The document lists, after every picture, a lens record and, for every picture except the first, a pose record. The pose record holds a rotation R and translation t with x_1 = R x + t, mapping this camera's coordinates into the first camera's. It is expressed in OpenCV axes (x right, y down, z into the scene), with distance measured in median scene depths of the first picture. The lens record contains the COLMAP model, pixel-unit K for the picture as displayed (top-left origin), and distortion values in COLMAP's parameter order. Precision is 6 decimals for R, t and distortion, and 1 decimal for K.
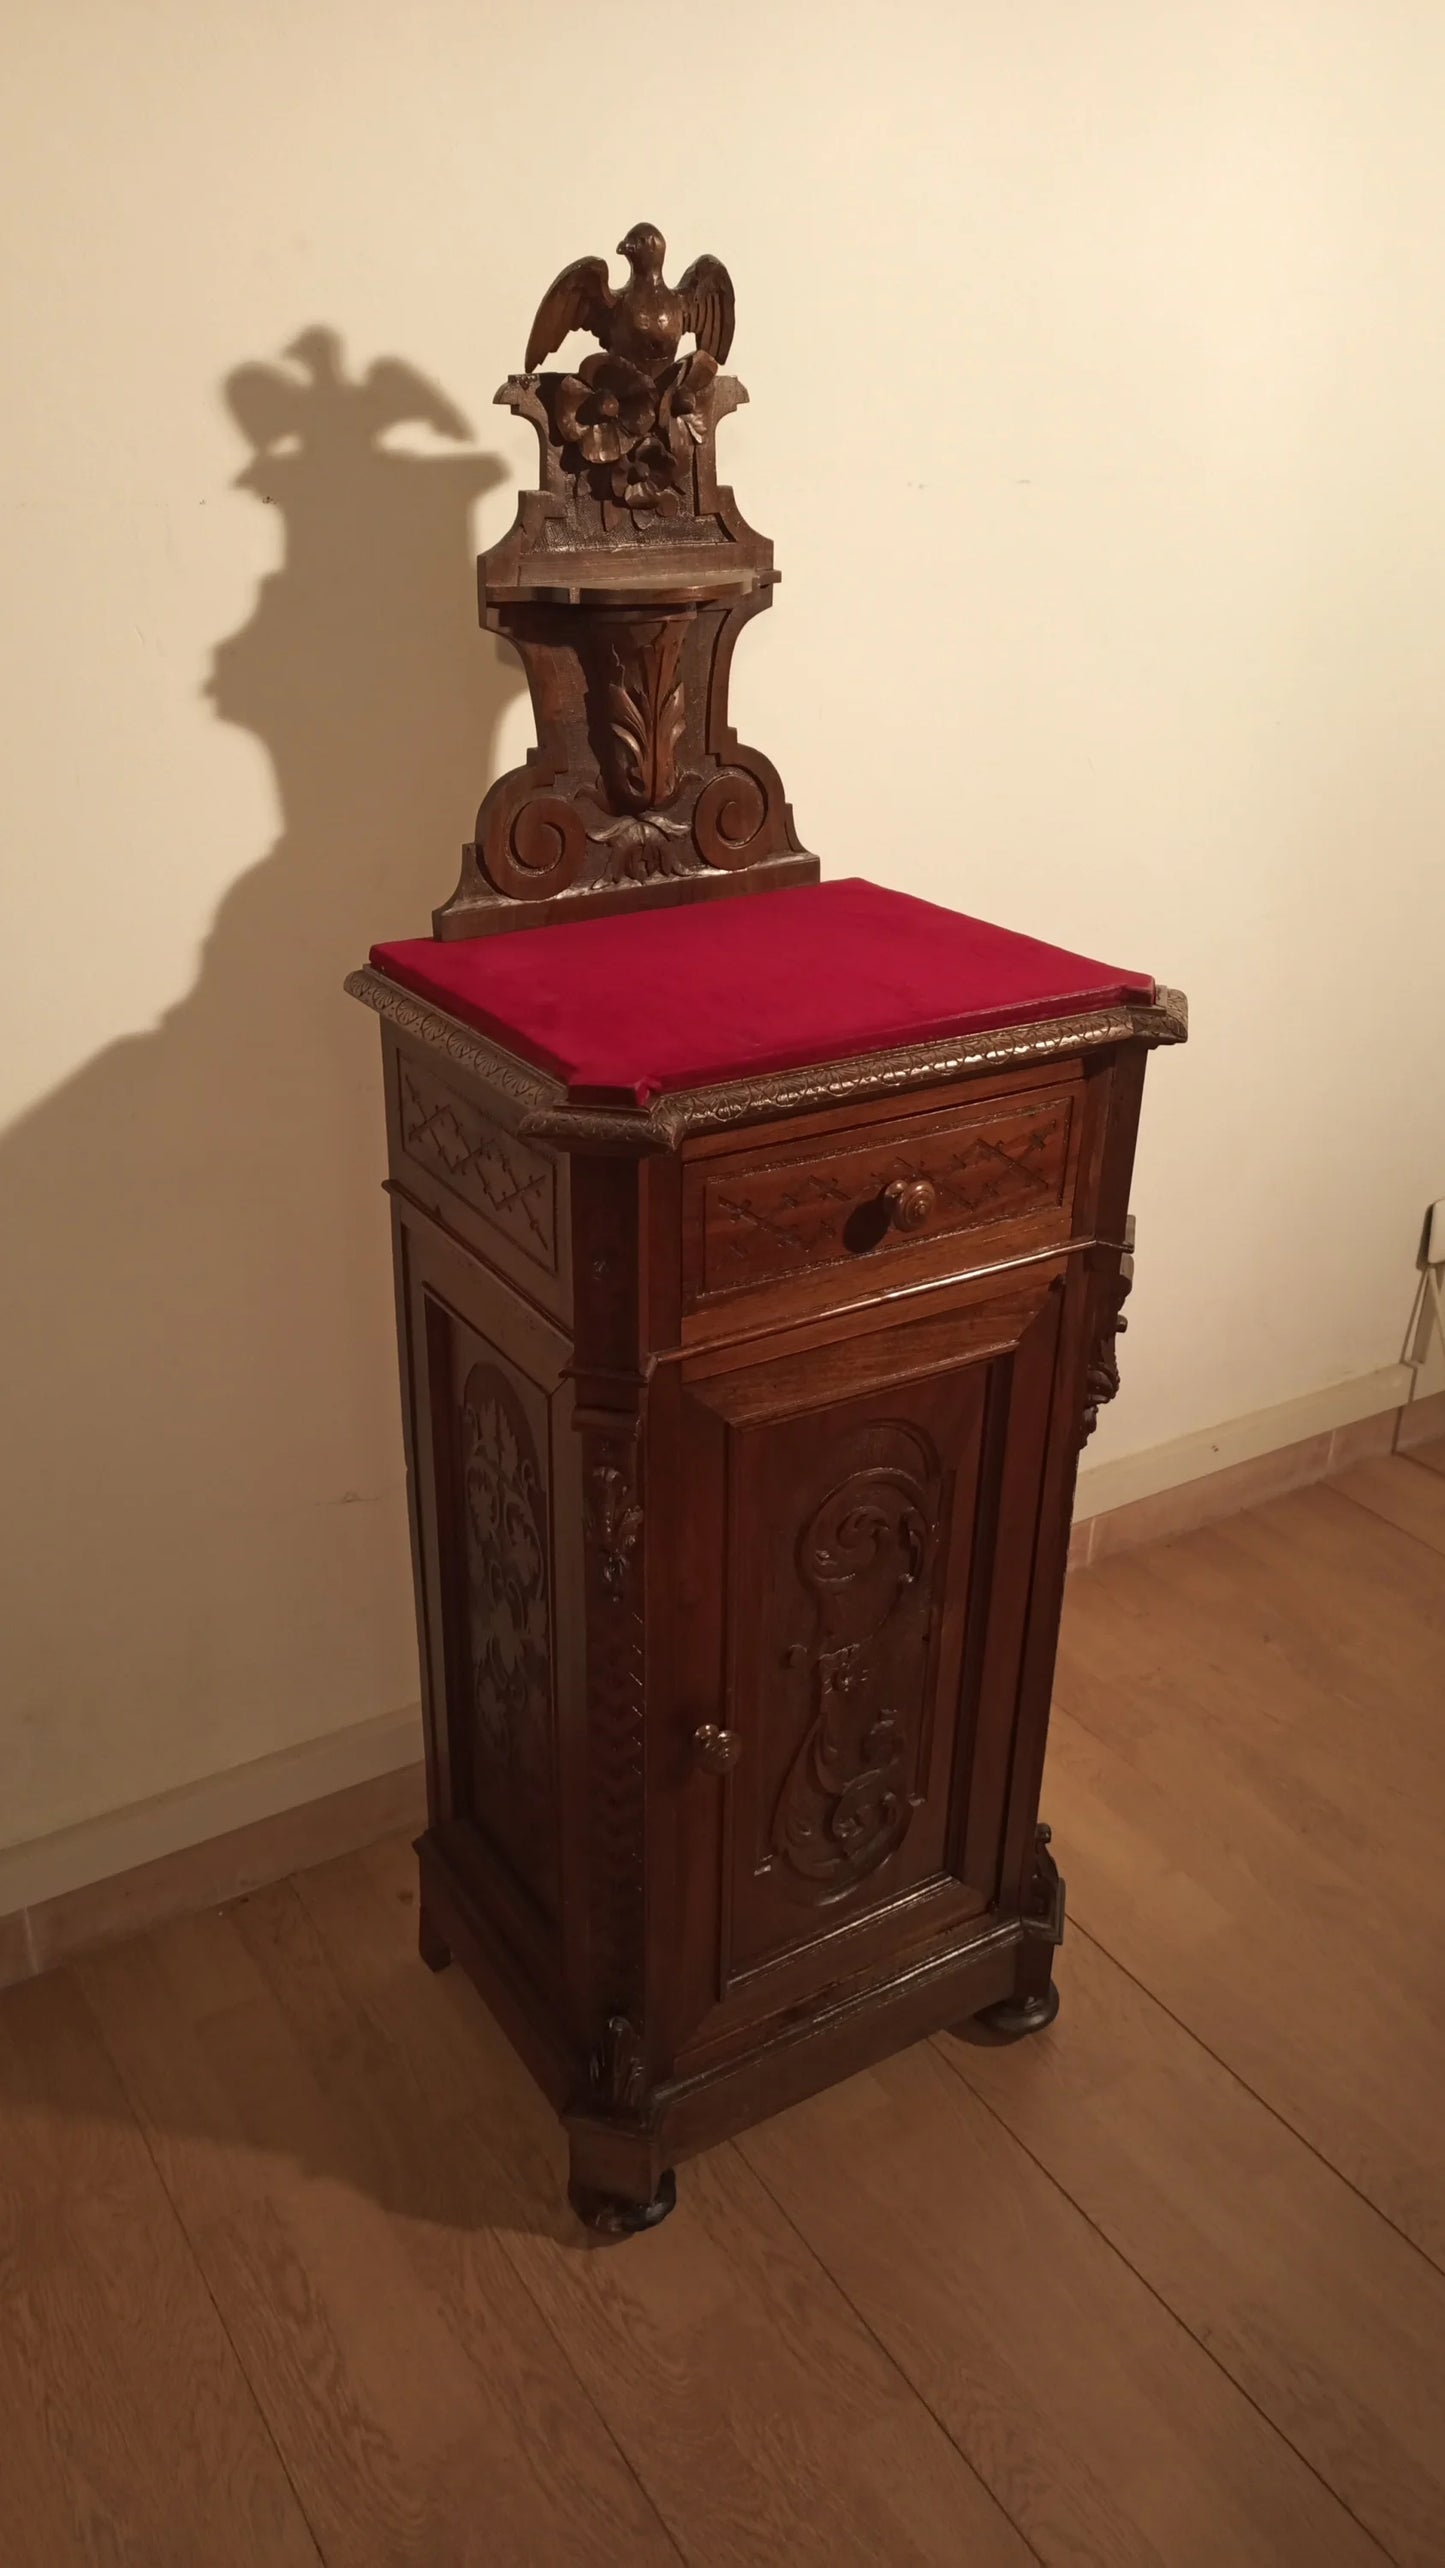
lens RADIAL K [[1918.6, 0, 720.1], [0, 1918.6, 1288.5], [0, 0, 1]] dist [0.055867, -0.062810]
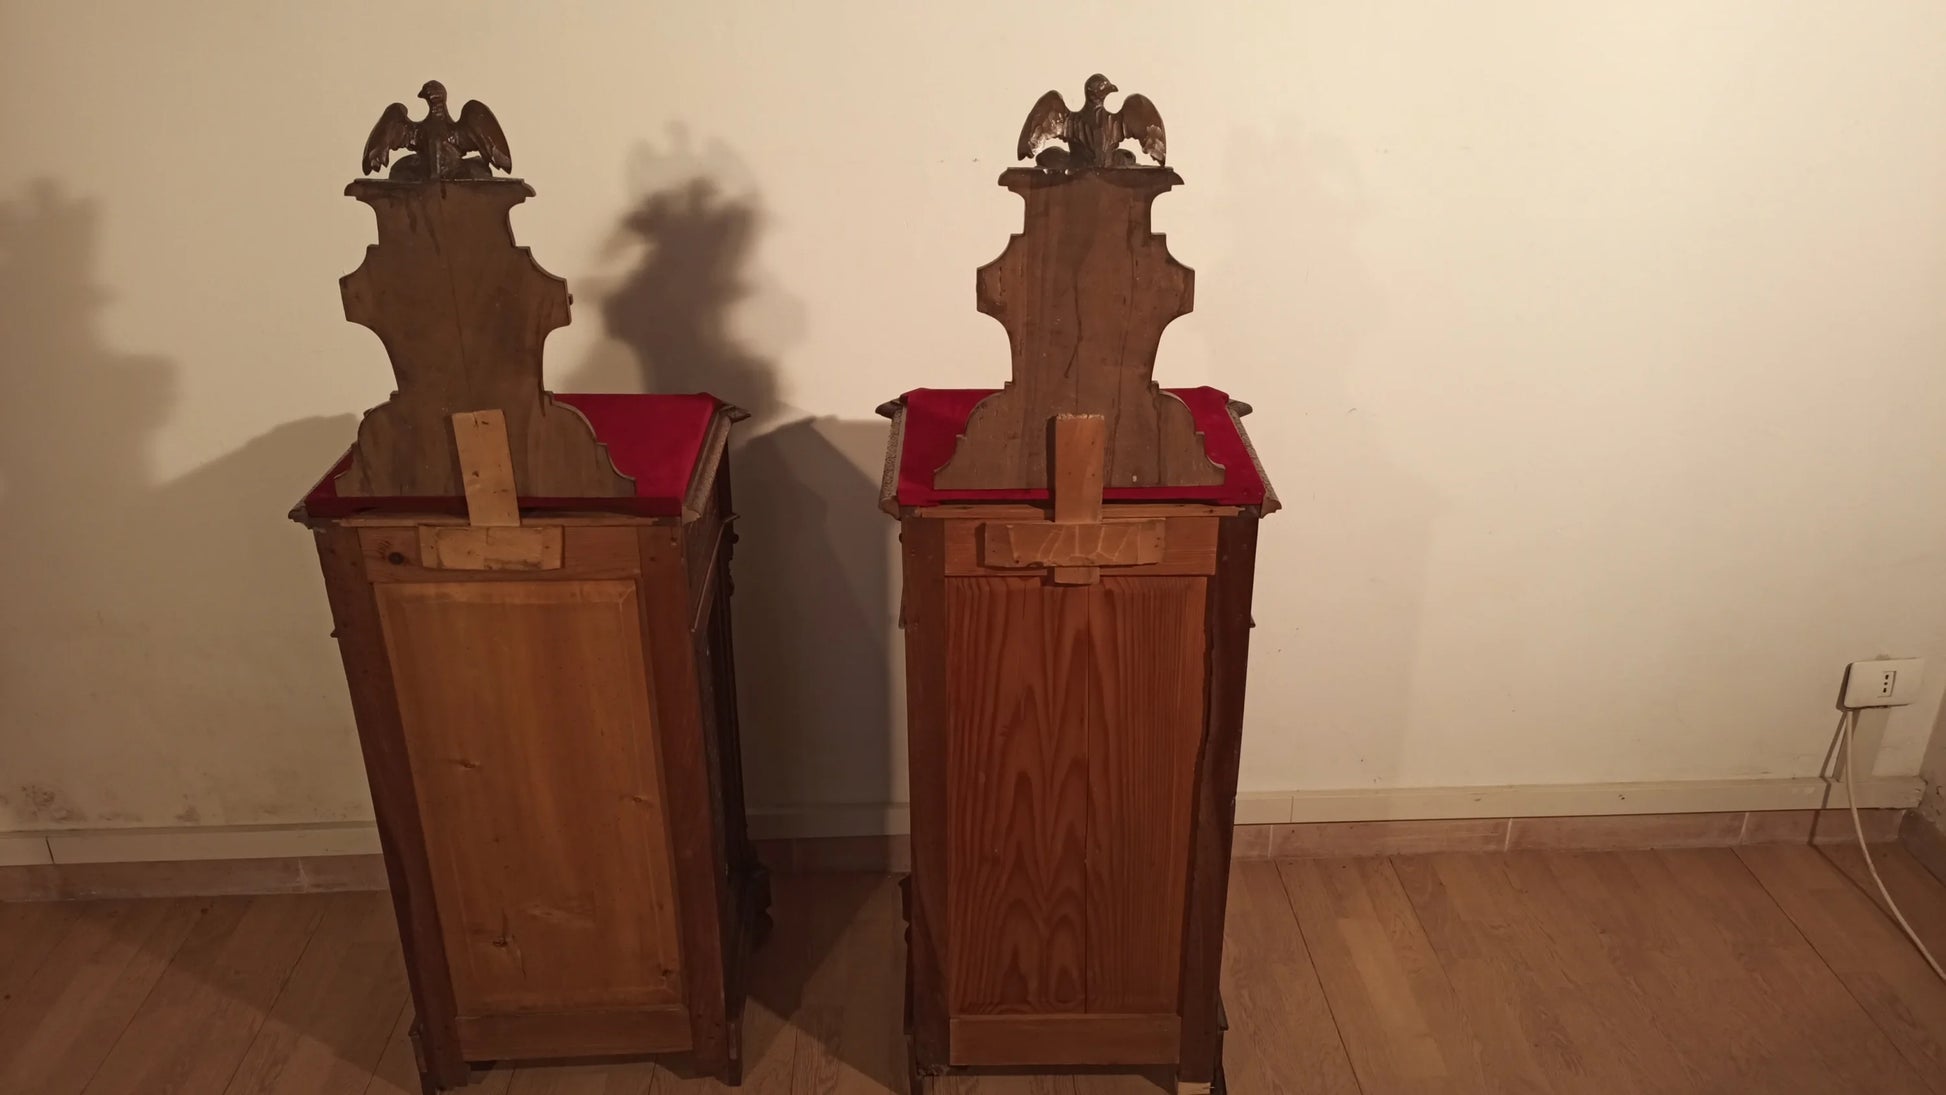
lens RADIAL K [[1453.9, 0, 965.2], [0, 1453.9, 551.2], [0, 0, 1]] dist [0.055867, -0.062810]
pose [[0.867618, 0.185666, -0.461267, 0.516302], [-0.193111, 0.980671, 0.031502, -0.058017], [0.458200, 0.061744, 0.886702, -0.307458]]
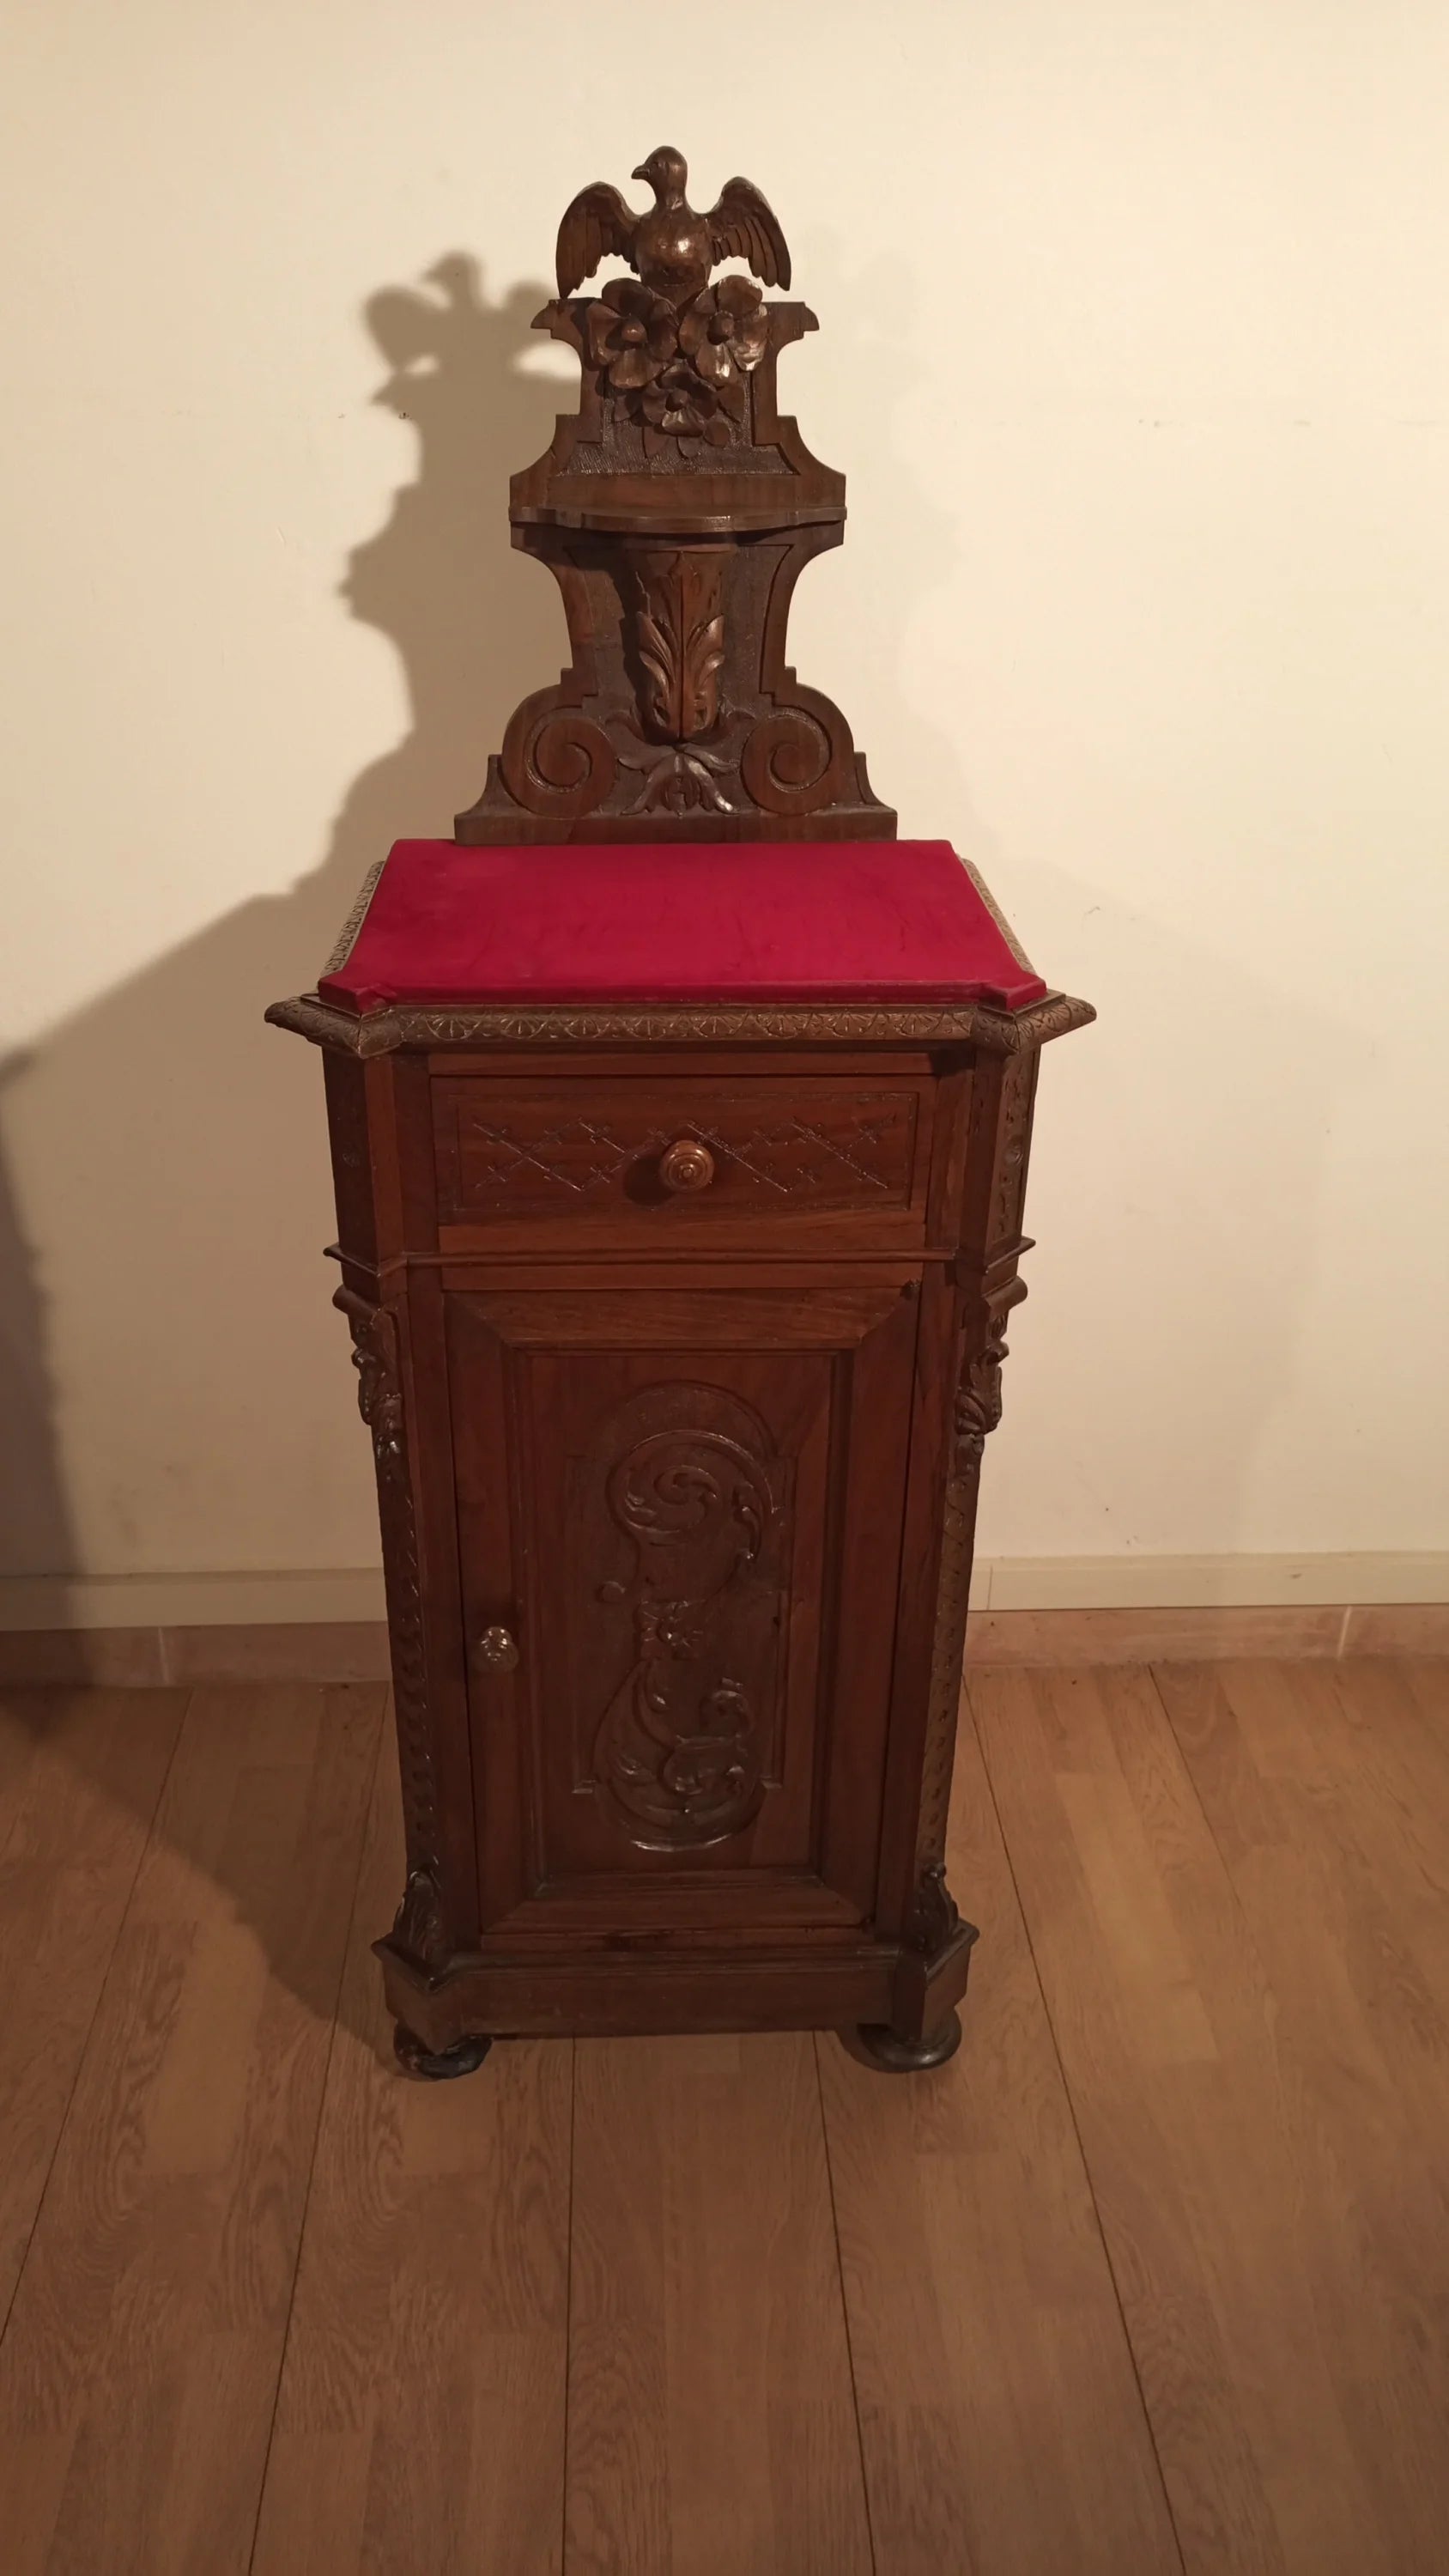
lens RADIAL K [[1924.3, 0, 718.8], [0, 1924.3, 1292.0], [0, 0, 1]] dist [0.055867, -0.062810]
pose [[0.873711, 0.226113, -0.430701, 0.486660], [-0.211391, 0.973916, 0.082471, -0.057600], [0.438114, 0.018990, 0.898719, 0.111909]]
